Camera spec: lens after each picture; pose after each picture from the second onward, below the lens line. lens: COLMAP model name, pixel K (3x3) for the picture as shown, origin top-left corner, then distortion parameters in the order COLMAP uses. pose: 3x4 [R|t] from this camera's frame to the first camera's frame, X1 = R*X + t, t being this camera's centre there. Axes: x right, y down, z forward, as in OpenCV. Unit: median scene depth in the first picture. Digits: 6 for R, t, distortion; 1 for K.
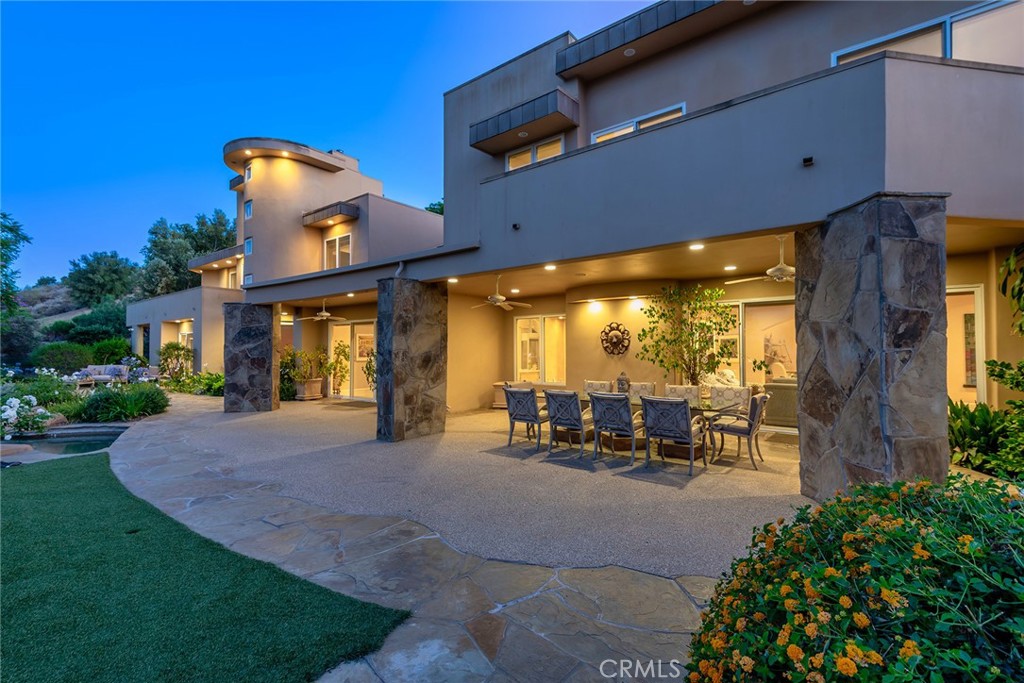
lens RADIAL K [[474.5, 0, 512.0], [0, 474.5, 341.5], [0, 0, 1]] dist [0.002468, 0.000206]
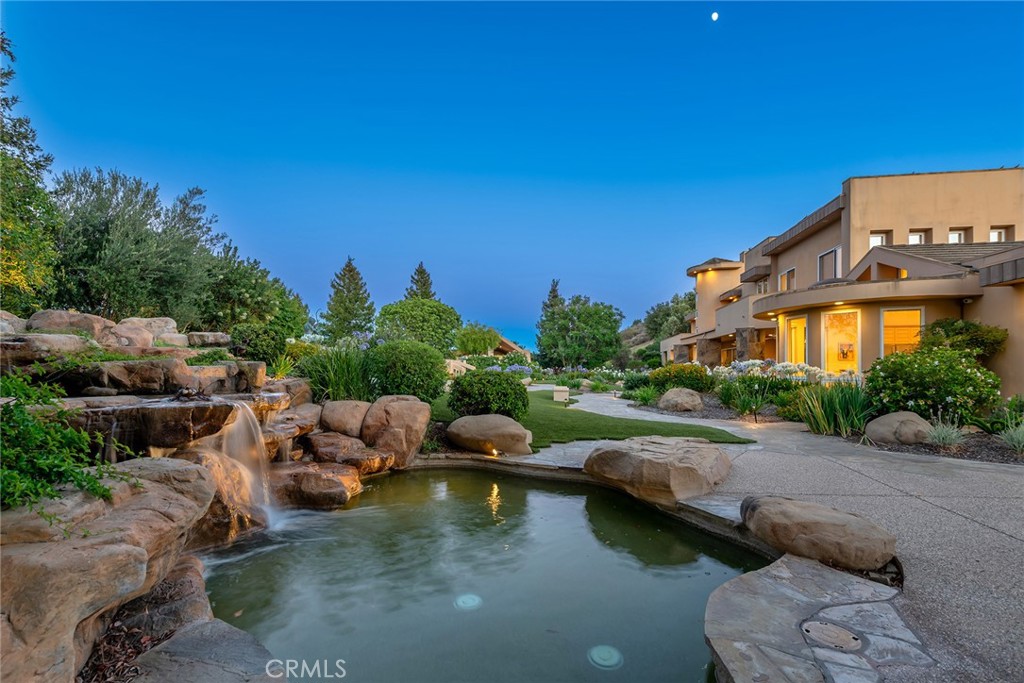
lens RADIAL K [[474.5, 0, 512.0], [0, 474.5, 341.5], [0, 0, 1]] dist [0.002468, 0.000206]
pose [[0.506342, -0.046291, -0.861089, 0.866039], [0.014570, 0.998875, -0.045130, 0.007789], [0.862209, 0.010305, 0.506447, -0.808858]]
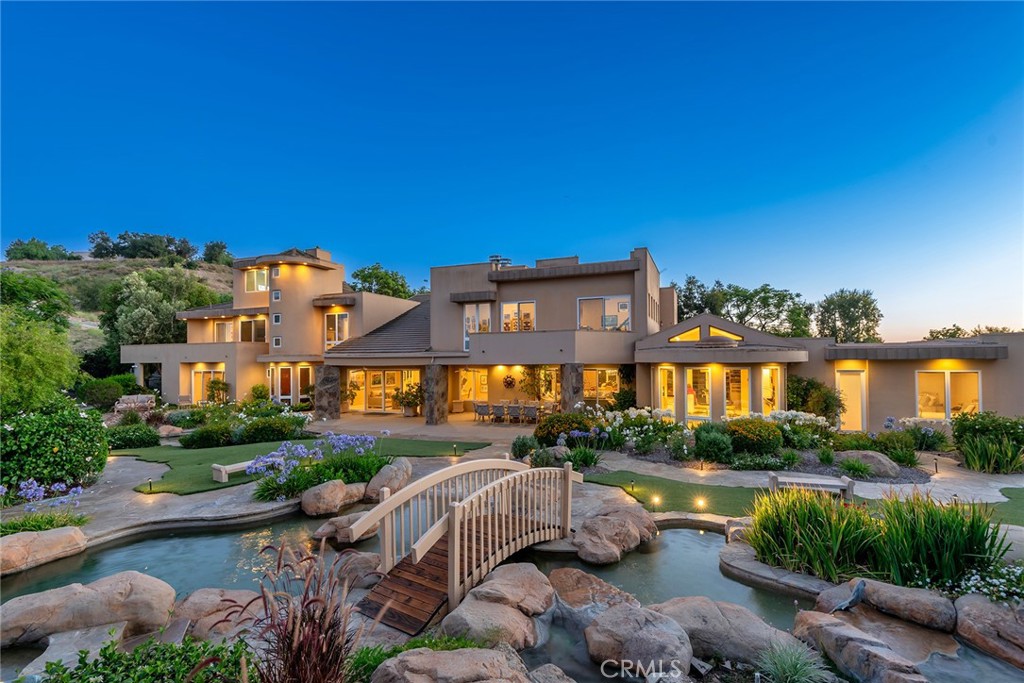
lens RADIAL K [[474.5, 0, 512.0], [0, 474.5, 341.5], [0, 0, 1]] dist [0.002468, 0.000206]
pose [[0.957153, -0.001534, 0.289578, -0.266852], [0.005425, 0.999905, -0.012635, -0.101344], [-0.289532, 0.013665, 0.957071, -0.756294]]
